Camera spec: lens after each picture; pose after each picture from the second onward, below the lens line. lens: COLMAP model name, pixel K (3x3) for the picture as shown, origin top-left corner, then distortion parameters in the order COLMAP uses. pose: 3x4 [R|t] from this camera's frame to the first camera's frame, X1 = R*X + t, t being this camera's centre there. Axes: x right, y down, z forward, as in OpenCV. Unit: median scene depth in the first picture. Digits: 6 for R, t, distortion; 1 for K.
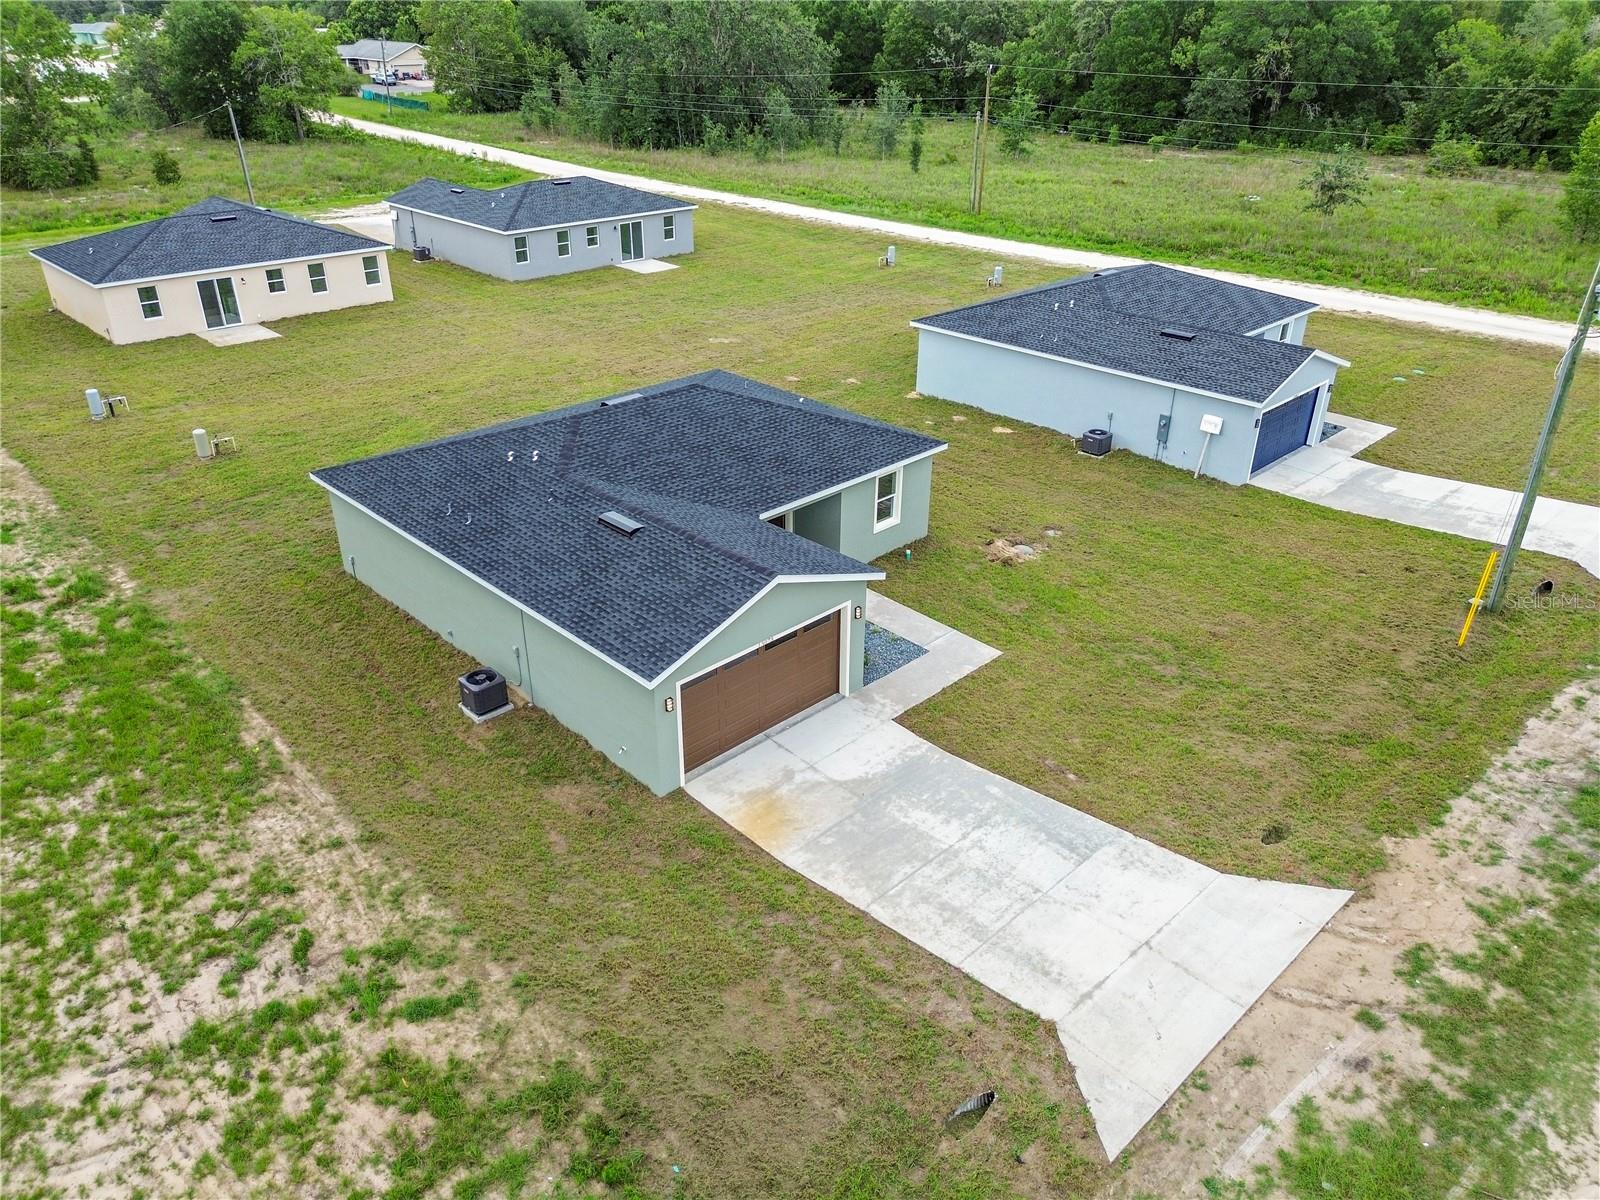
lens RADIAL K [[1138.1, 0, 798.9], [0, 1138.1, 599.0], [0, 0, 1]] dist [0.065194, -0.066165]
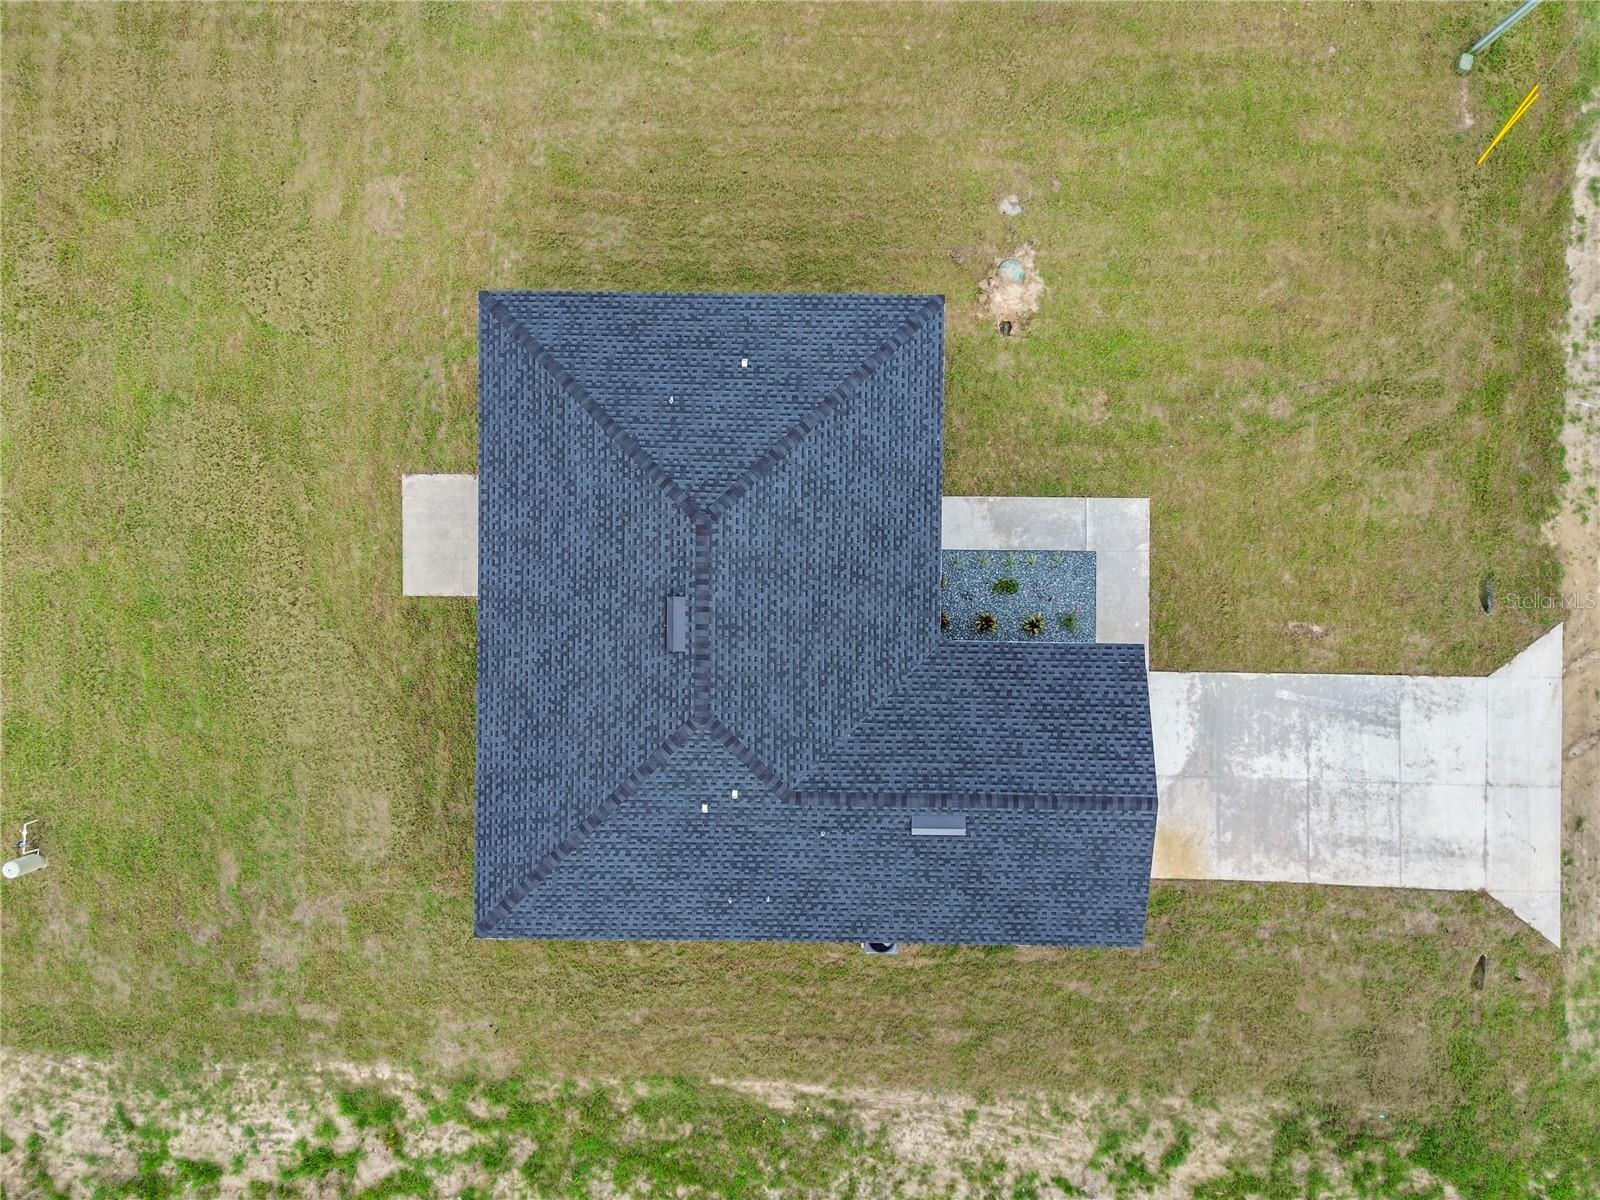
lens RADIAL K [[1138.1, 0, 798.9], [0, 1138.1, 599.0], [0, 0, 1]] dist [0.065194, -0.066165]
pose [[0.705339, -0.708717, -0.014750, -0.107731], [0.344399, 0.324423, 0.880988, -1.194987], [-0.619586, -0.626475, 0.472909, 0.877683]]
